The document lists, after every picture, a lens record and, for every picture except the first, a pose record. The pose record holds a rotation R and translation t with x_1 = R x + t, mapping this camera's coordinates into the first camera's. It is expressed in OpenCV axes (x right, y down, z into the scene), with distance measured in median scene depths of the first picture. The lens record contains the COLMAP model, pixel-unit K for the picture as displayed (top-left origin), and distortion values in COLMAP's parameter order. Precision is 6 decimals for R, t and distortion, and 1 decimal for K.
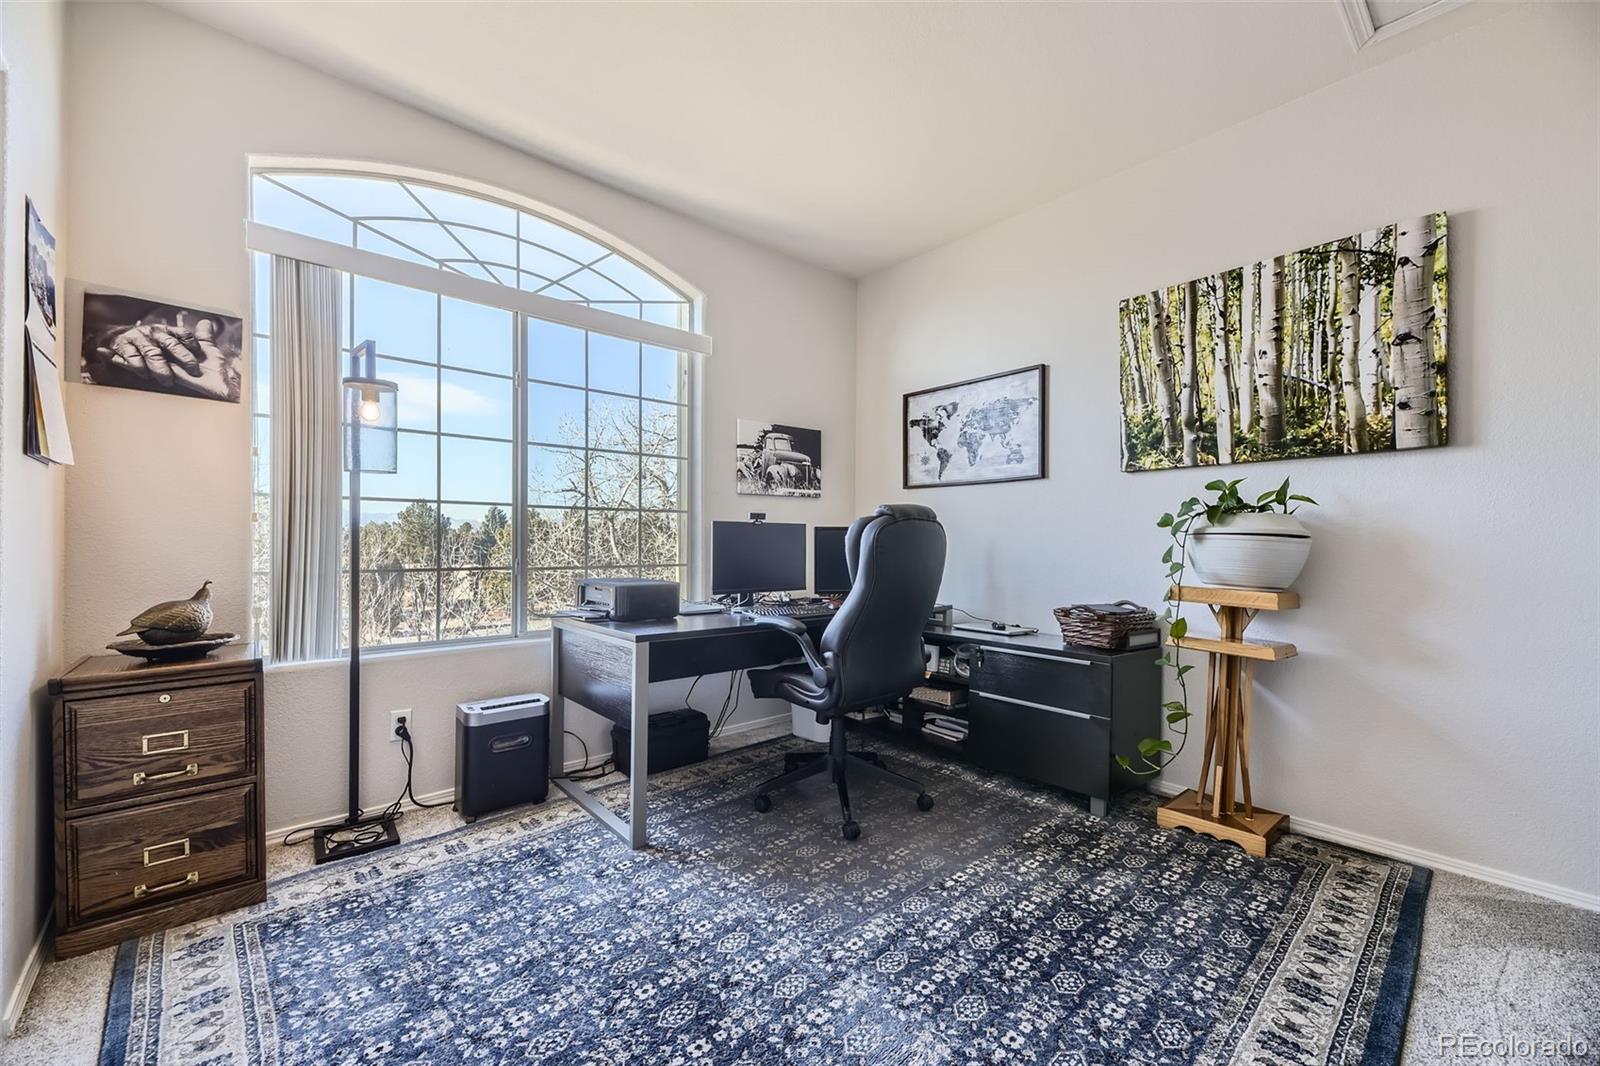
lens RADIAL K [[636.5, 0, 793.9], [0, 636.5, 539.5], [0, 0, 1]] dist [0.015733, -0.000617]
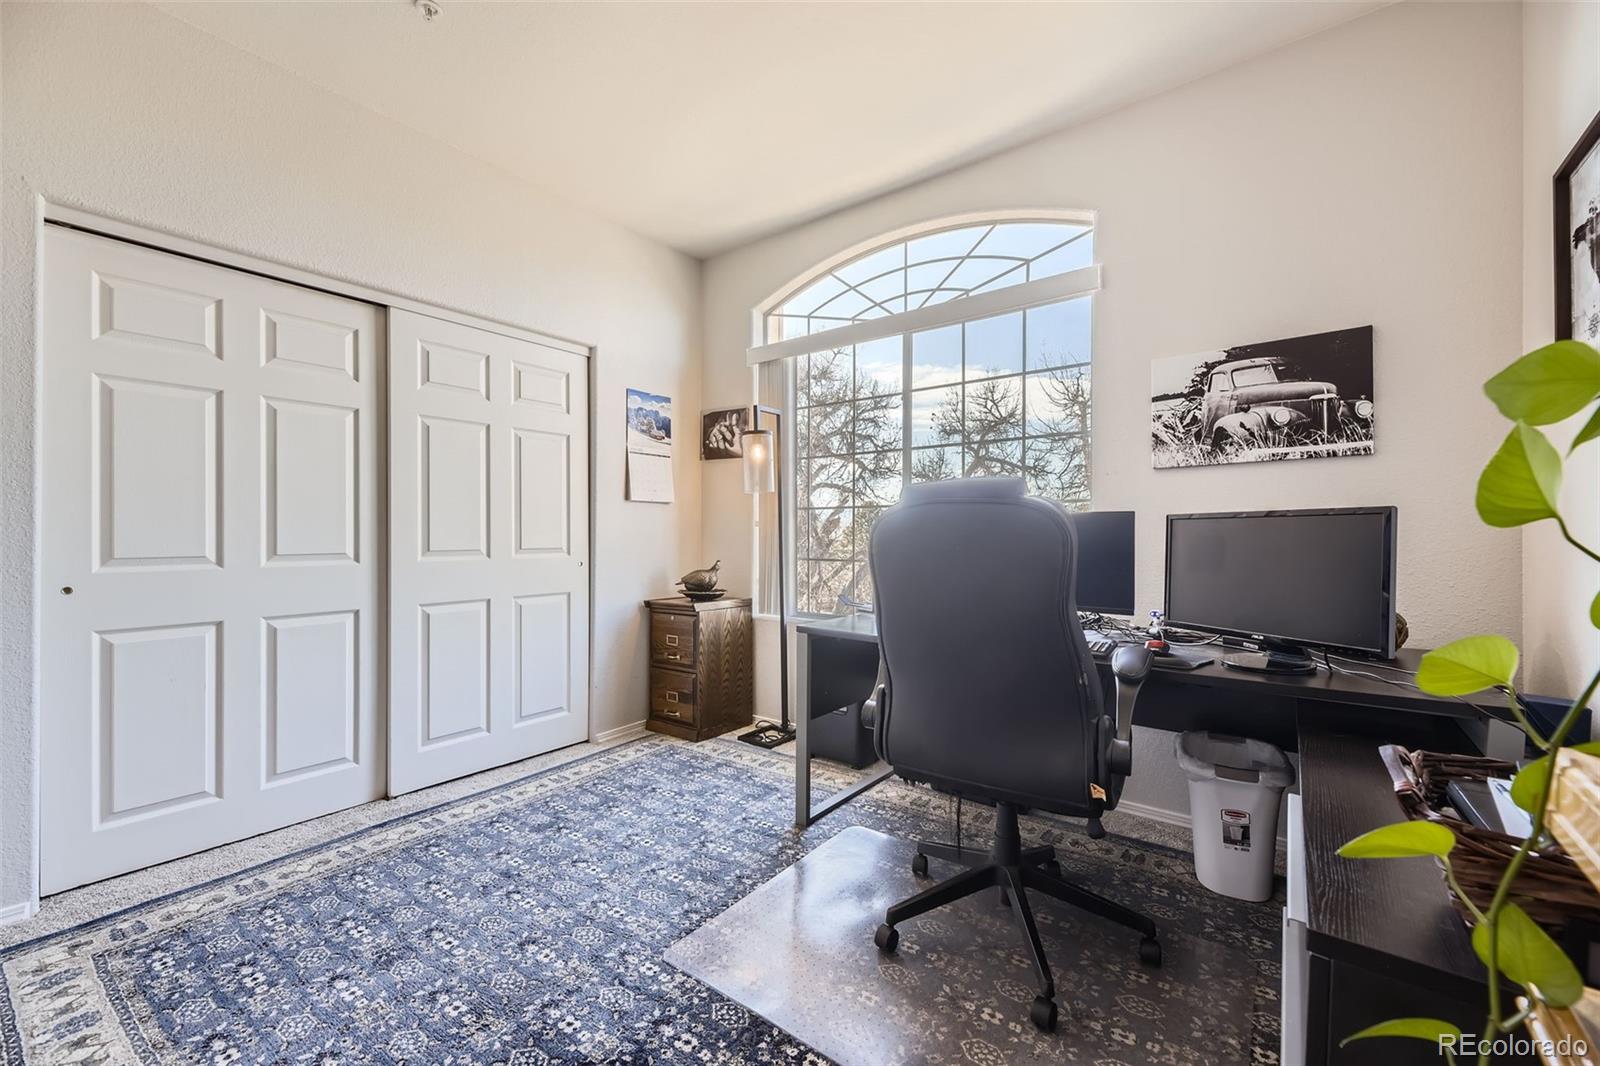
lens RADIAL K [[657.2, 0, 826.9], [0, 657.2, 531.5], [0, 0, 1]] dist [0.019682, -0.000060]
pose [[0.212478, -0.011804, -0.977095, 0.691868], [0.001264, 0.999930, -0.011805, 0.004194], [0.977165, 0.001273, 0.212478, 0.657336]]
